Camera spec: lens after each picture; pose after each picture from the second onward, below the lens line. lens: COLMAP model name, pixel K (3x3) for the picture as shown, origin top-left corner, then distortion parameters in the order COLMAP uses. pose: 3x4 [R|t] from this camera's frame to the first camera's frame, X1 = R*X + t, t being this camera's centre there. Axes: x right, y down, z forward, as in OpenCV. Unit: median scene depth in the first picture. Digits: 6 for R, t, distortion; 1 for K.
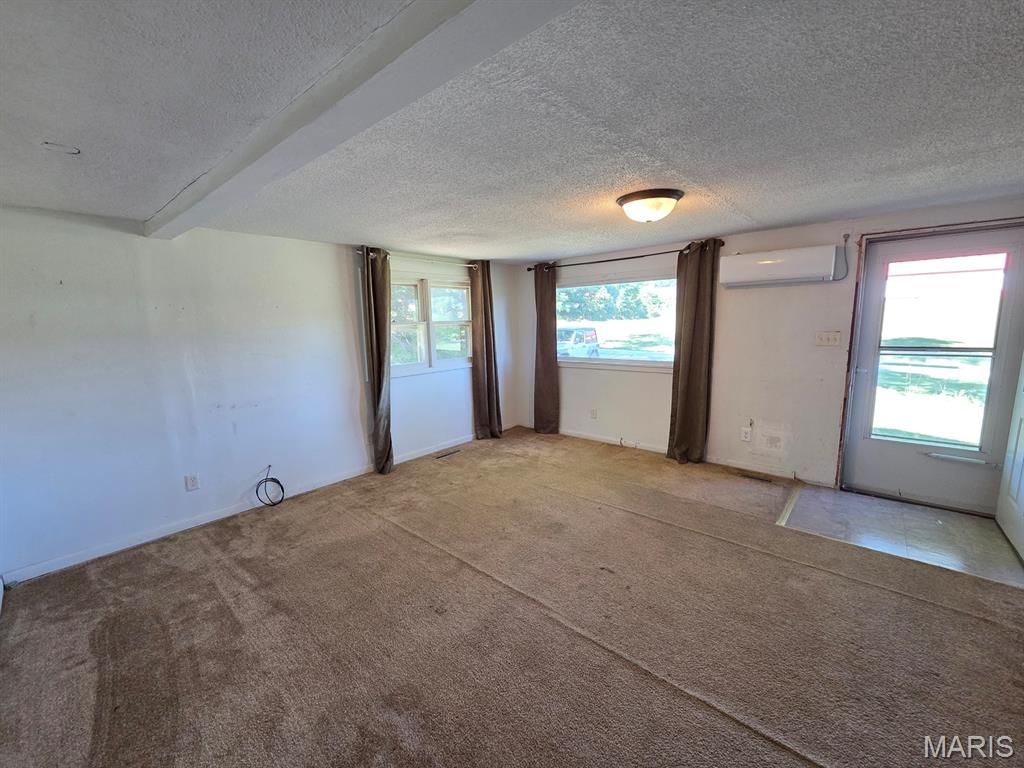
lens RADIAL K [[420.9, 0, 509.8], [0, 420.9, 380.8], [0, 0, 1]] dist [0.006569, -0.001130]
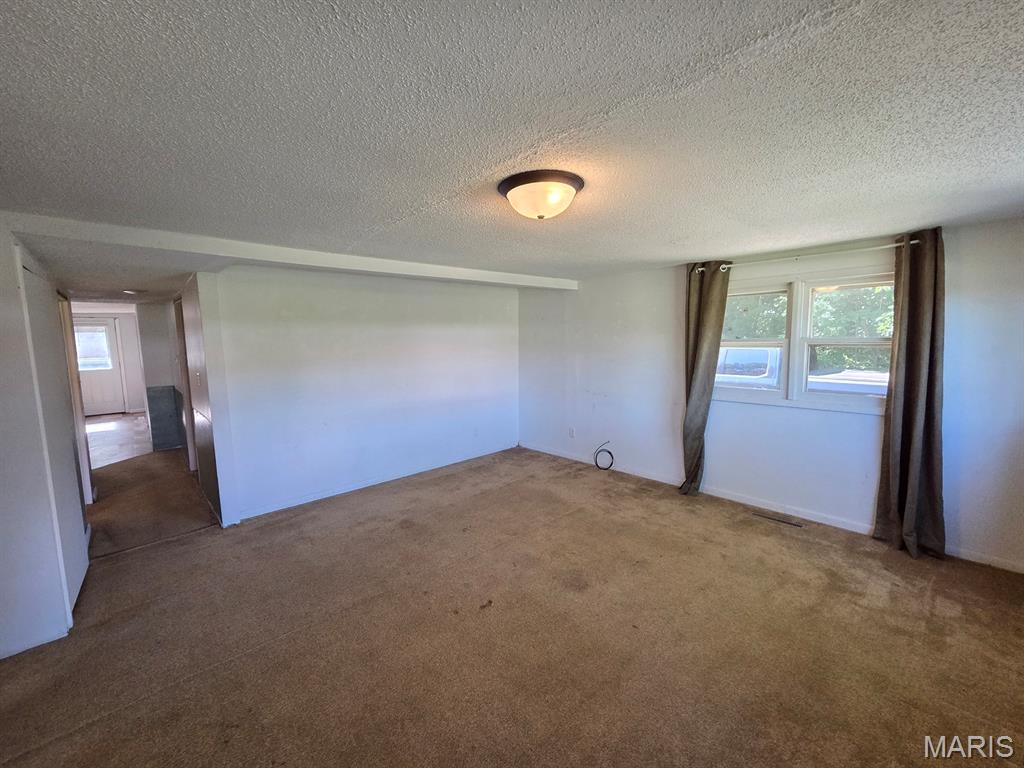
lens RADIAL K [[420.9, 0, 510.7], [0, 420.9, 383.4], [0, 0, 1]] dist [0.006569, -0.001130]
pose [[-0.098476, 0.124104, -0.987371, 0.713245], [-0.132649, 0.981702, 0.136621, -0.116449], [0.986259, 0.144427, -0.080211, 0.684864]]
